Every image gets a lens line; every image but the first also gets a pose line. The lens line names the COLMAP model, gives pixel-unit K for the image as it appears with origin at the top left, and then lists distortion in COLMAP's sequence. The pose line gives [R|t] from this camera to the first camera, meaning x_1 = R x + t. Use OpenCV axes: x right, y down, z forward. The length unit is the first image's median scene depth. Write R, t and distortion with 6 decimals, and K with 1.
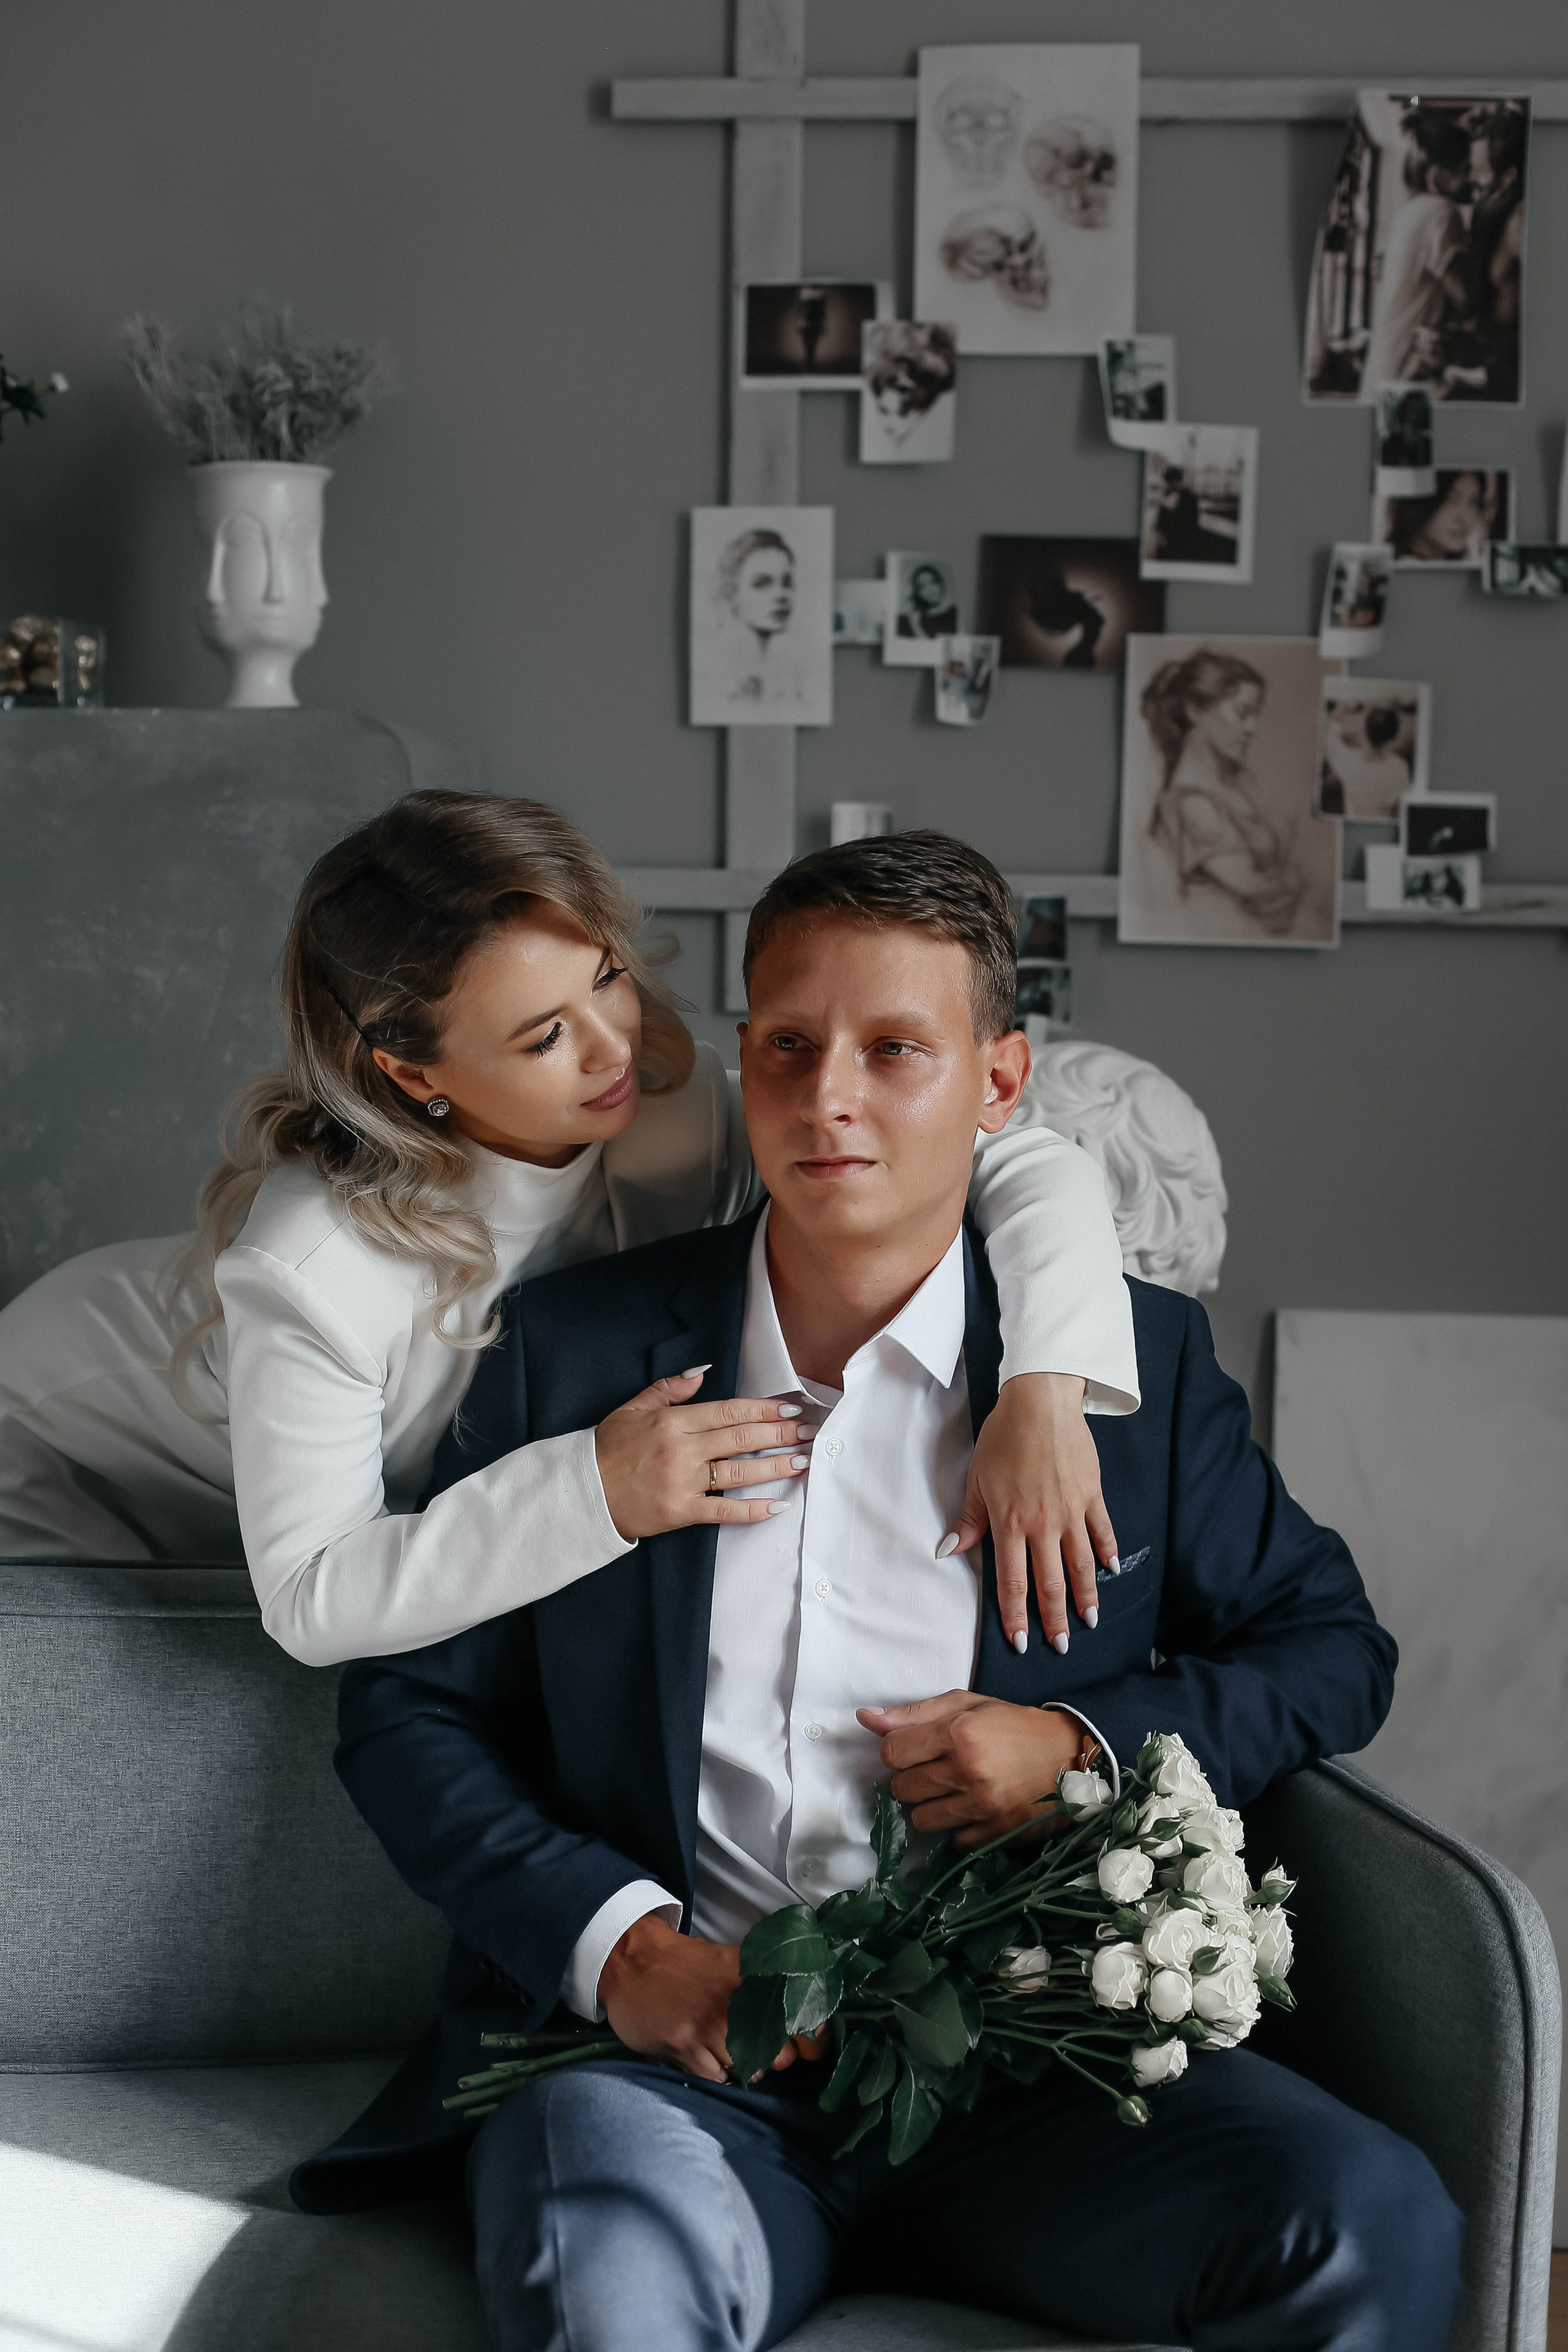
lens RADIAL K [[3491.5, 0, 789.1], [0, 3491.5, 1177.8], [0, 0, 1]] dist [-0.124186, 0.000000]
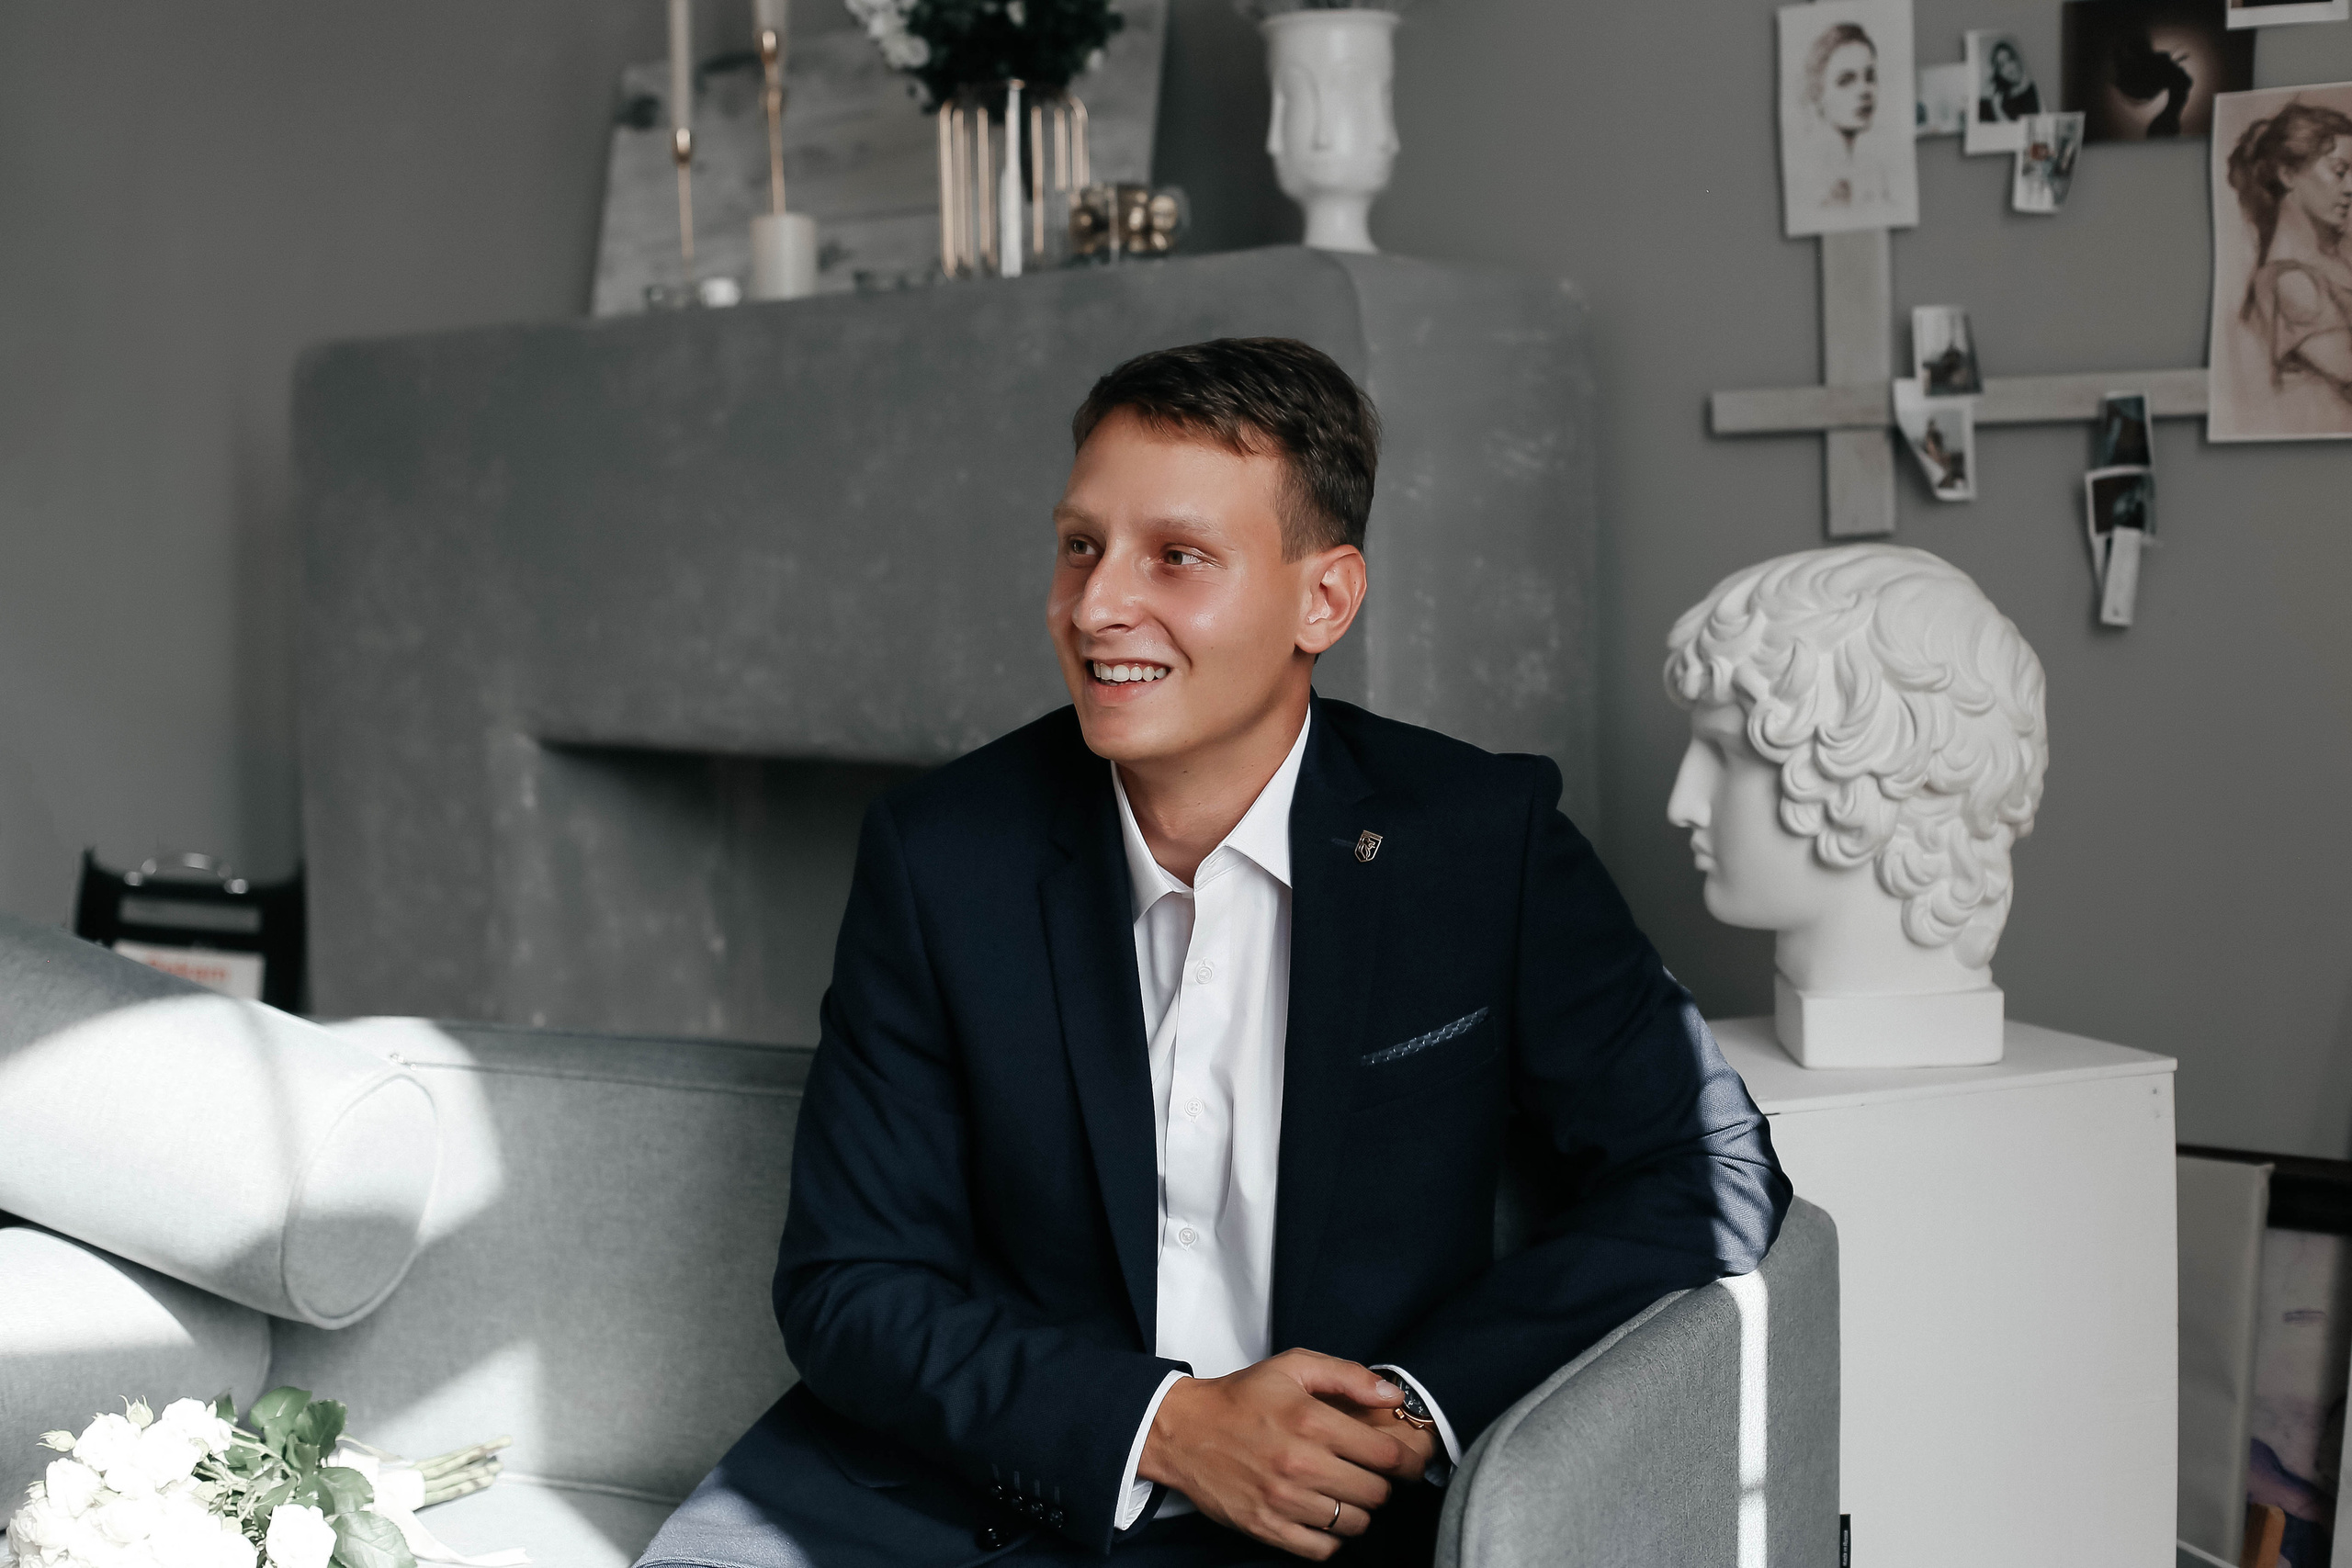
lens RADIAL K [[3491.1, 0, 1139.7], [0, 3491.1, 756.5], [0, 0, 1]] dist [-0.124186, 0.000000]
pose [[0.805864, 0.000435, -0.592101, 0.397409], [-0.005593, 0.999961, -0.006878, 0.019755], [0.592075, 0.008854, 0.805834, 0.137480]]
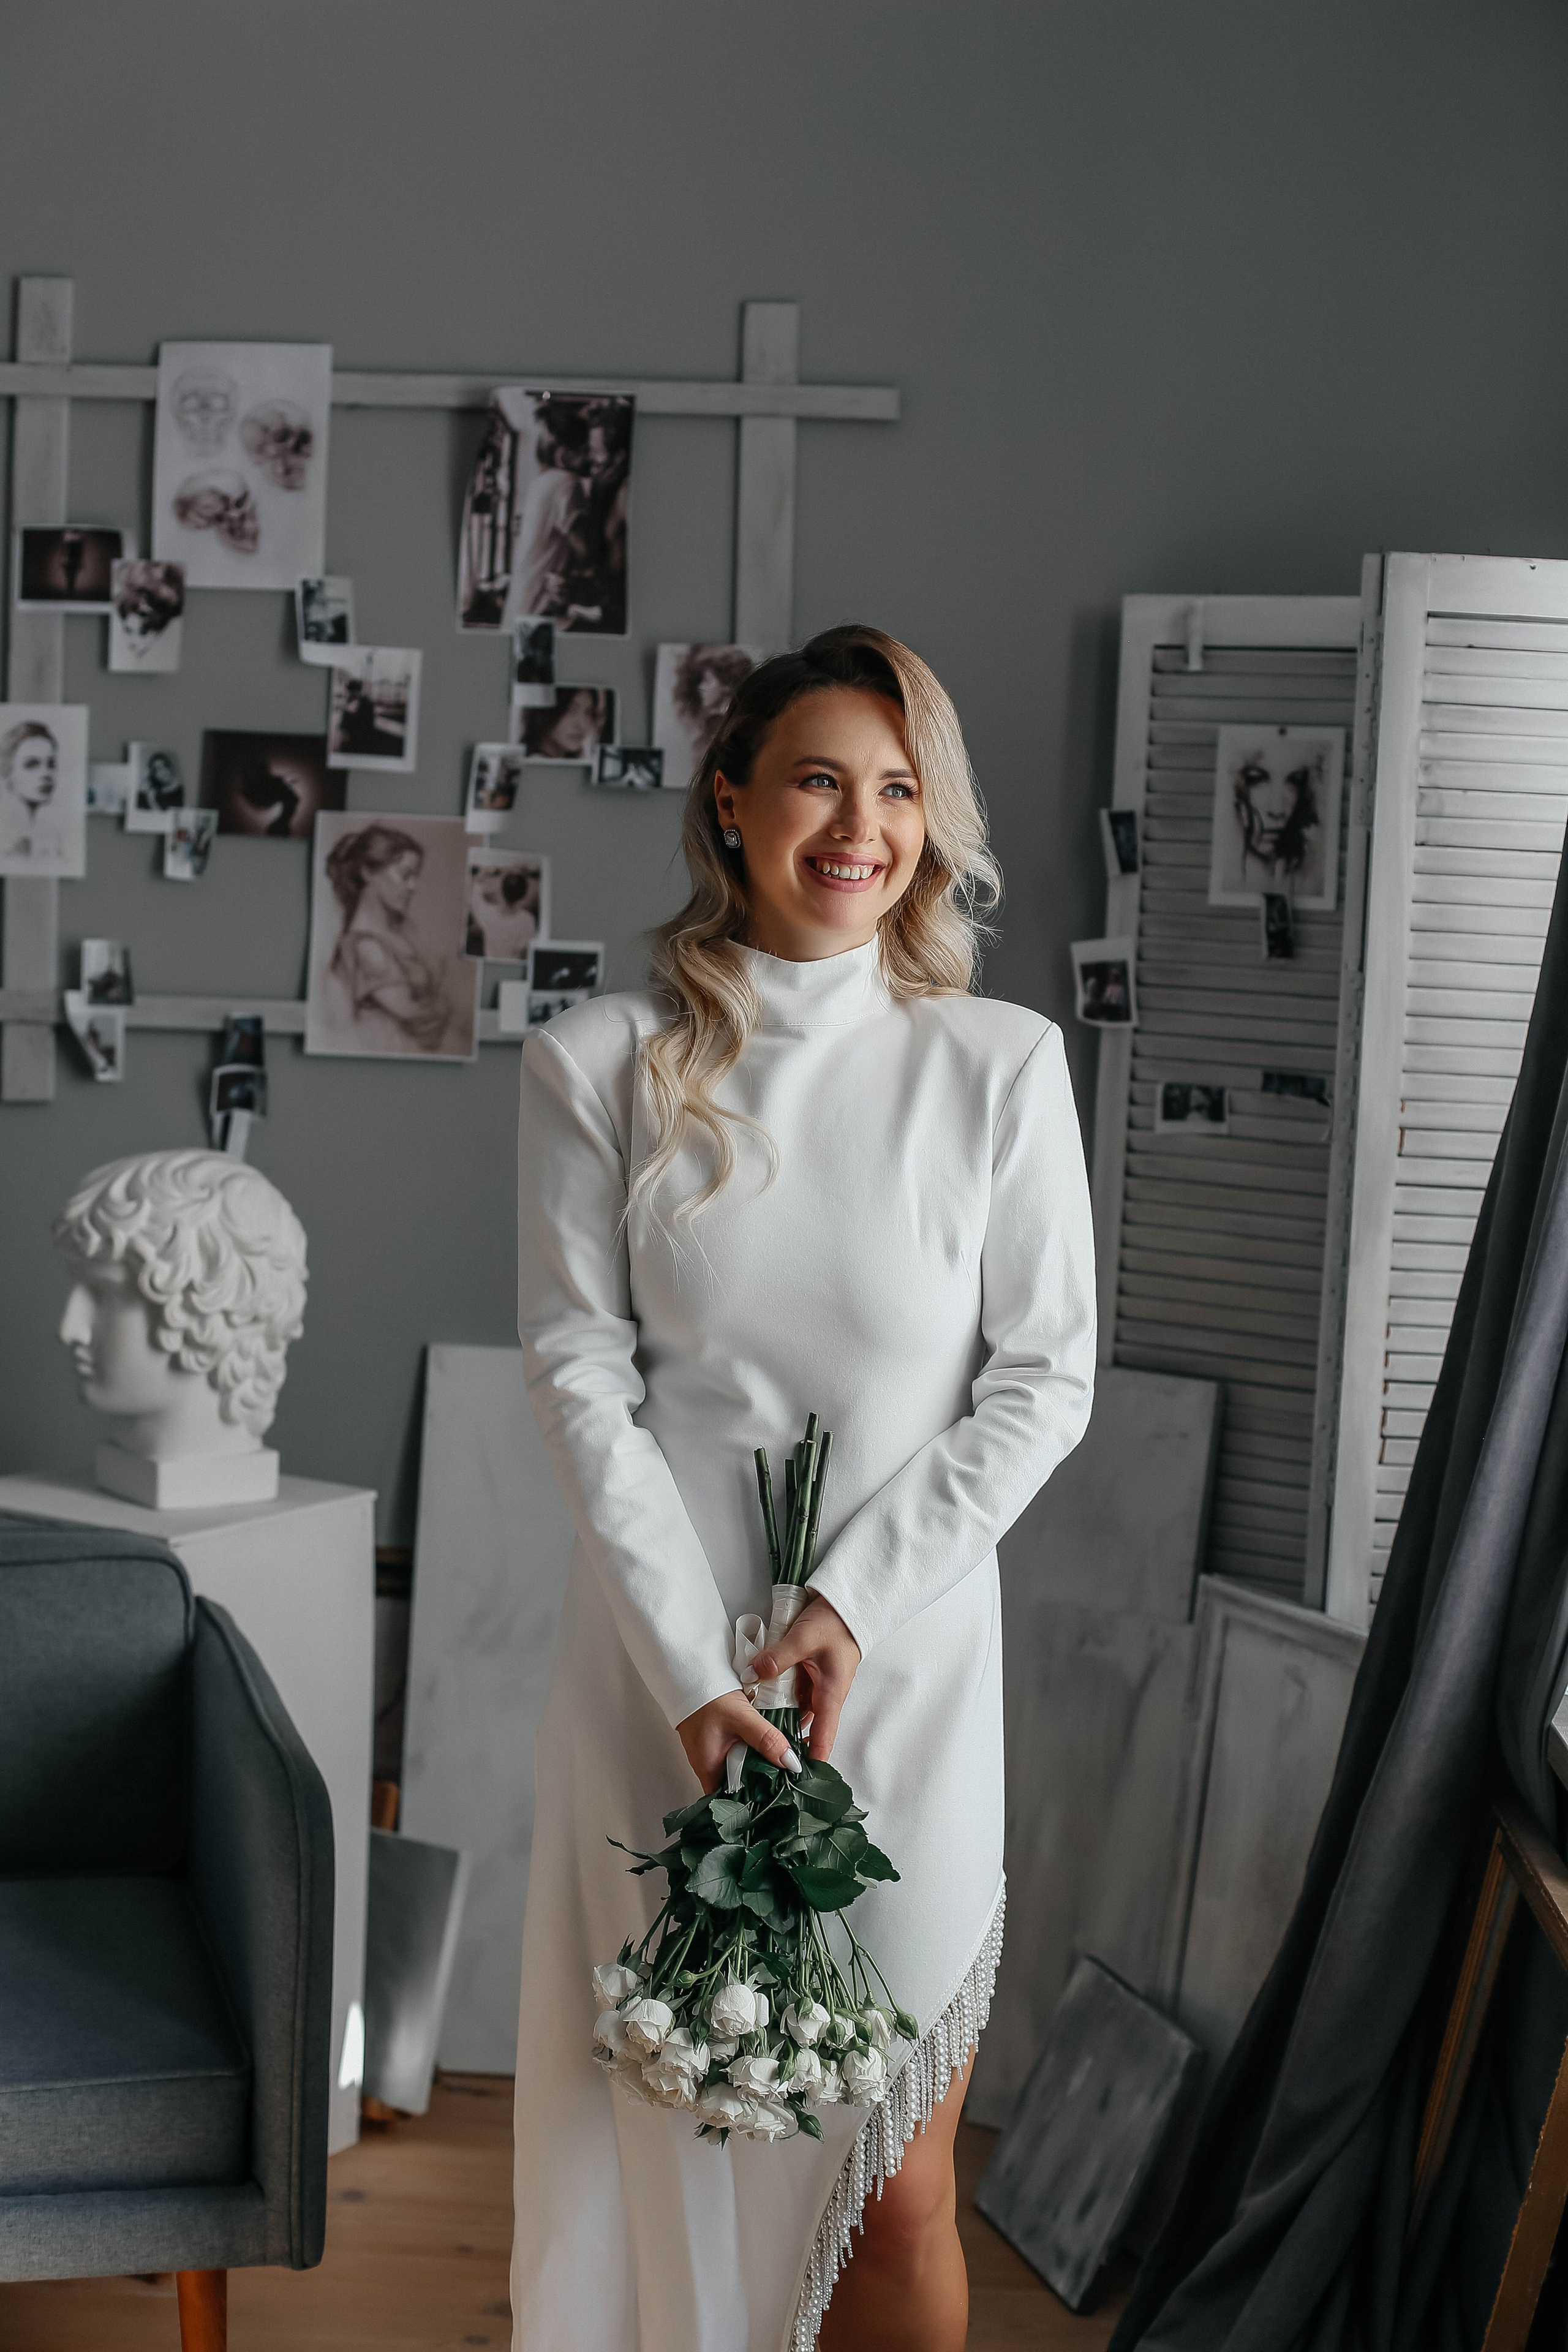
lens RADIAL K [[3491.5, 0, 772.8], [0, 3491.5, 1169.1], [0, 0, 1]] dist [-0.124186, 0.000000]
pose [[0.997821, 0.017128, 0.063723, 0.186386], [-0.017800, 0.999792, 0.010001, -0.041540], [-0.063538, -0.011113, 0.997918, -0.282917]]
